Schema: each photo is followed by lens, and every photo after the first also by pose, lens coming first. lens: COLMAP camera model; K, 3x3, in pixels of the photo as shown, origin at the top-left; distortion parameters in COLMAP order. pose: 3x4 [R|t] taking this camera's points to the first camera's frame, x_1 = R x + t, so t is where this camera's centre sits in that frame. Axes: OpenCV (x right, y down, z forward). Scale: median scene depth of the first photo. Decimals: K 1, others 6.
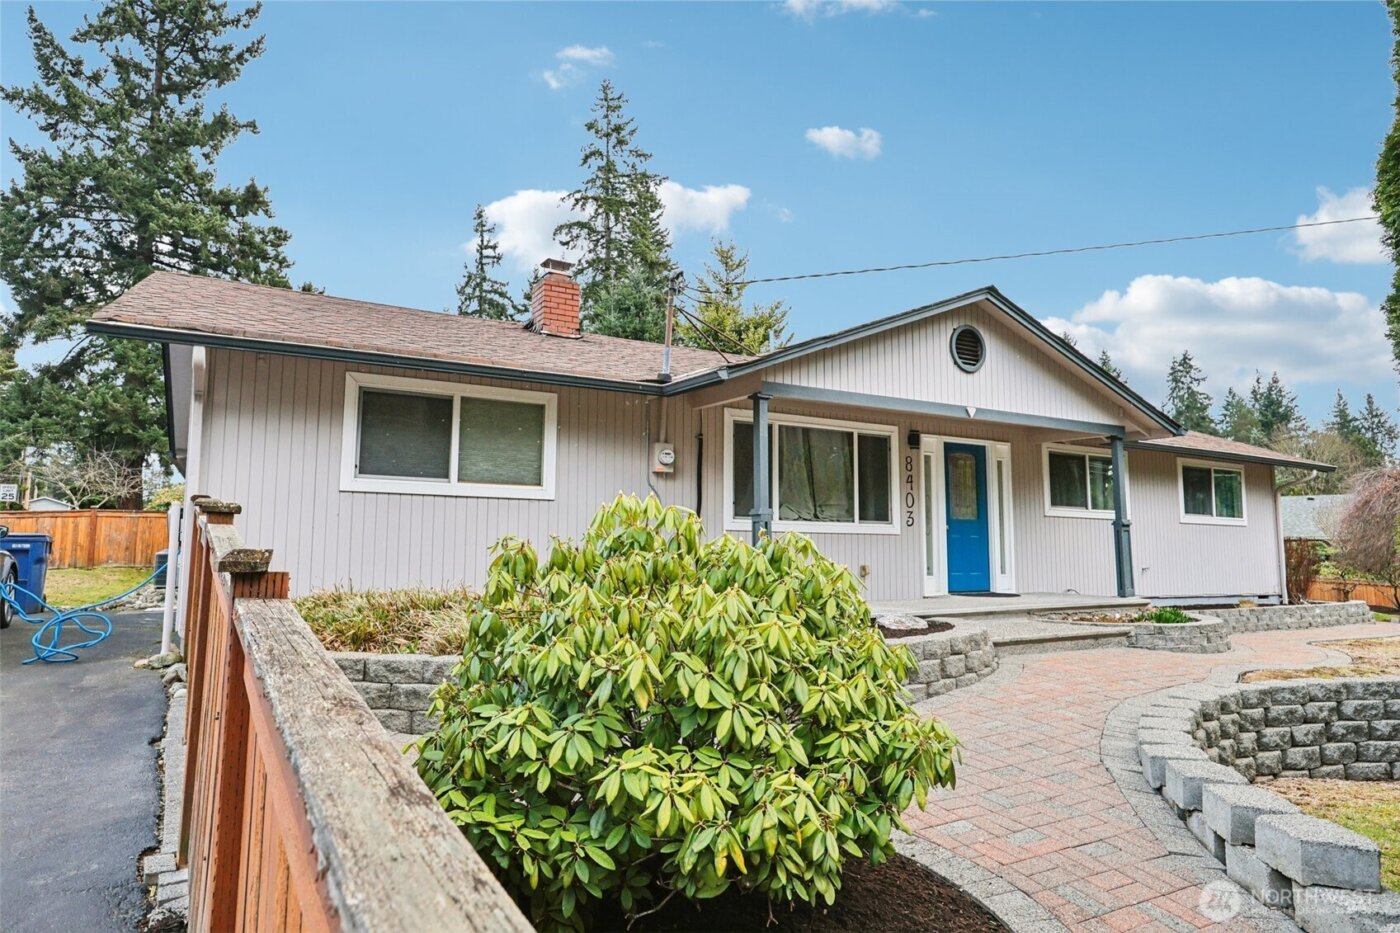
lens RADIAL K [[859.7, 0, 693.4], [0, 859.7, 464.9], [0, 0, 1]] dist [-0.005277, 0.003864]
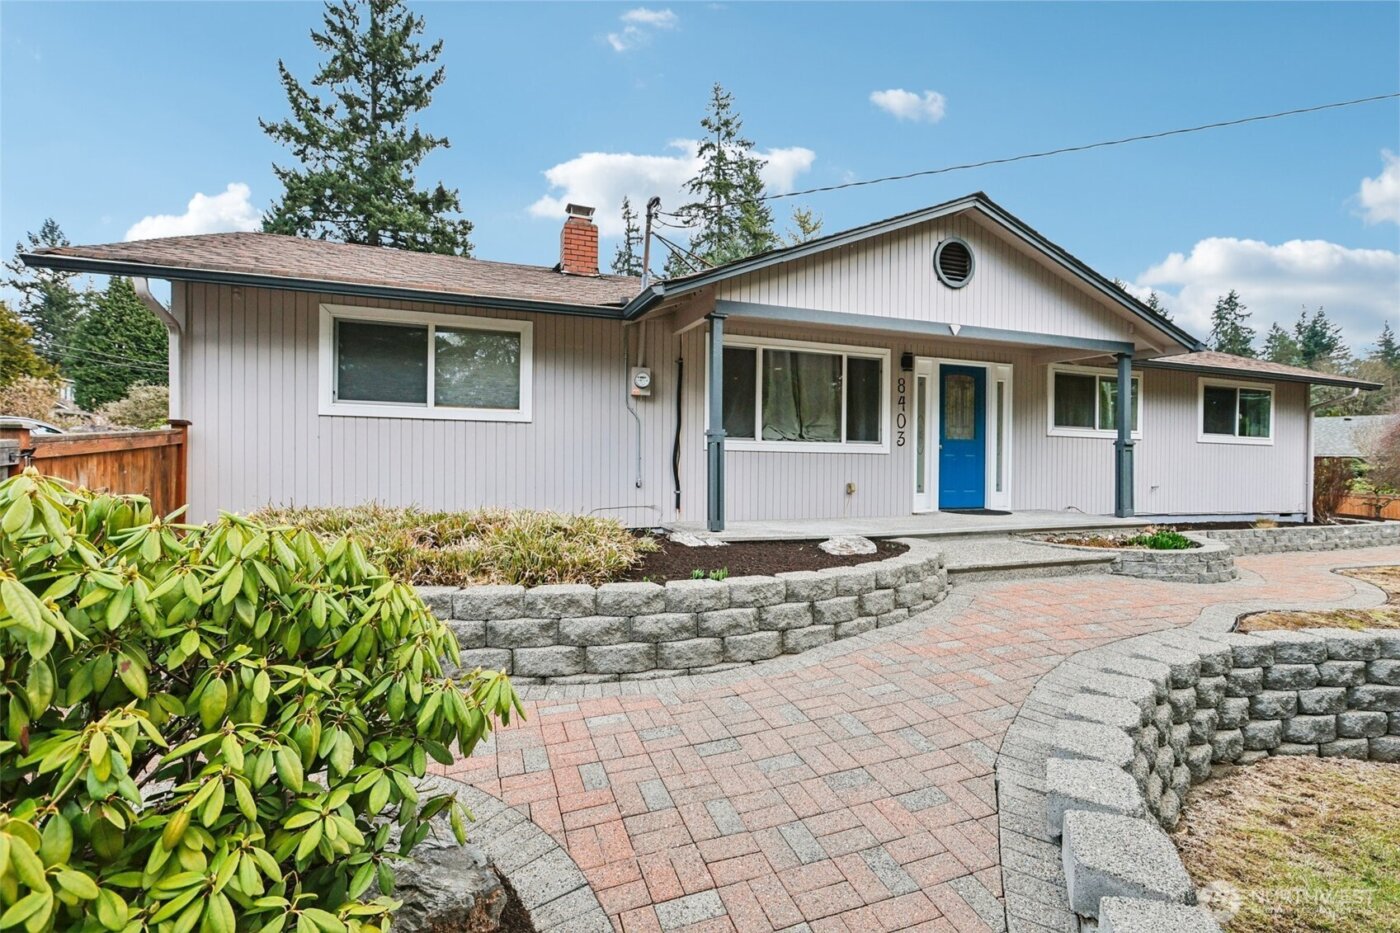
lens RADIAL K [[624.6, 0, 708.0], [0, 624.6, 469.7], [0, 0, 1]] dist [-0.004678, 0.002304]
pose [[0.985117, 0.006443, -0.171766, 0.150995], [0.012913, 0.993699, 0.111334, 0.012642], [0.171401, -0.111895, 0.978826, 0.215027]]
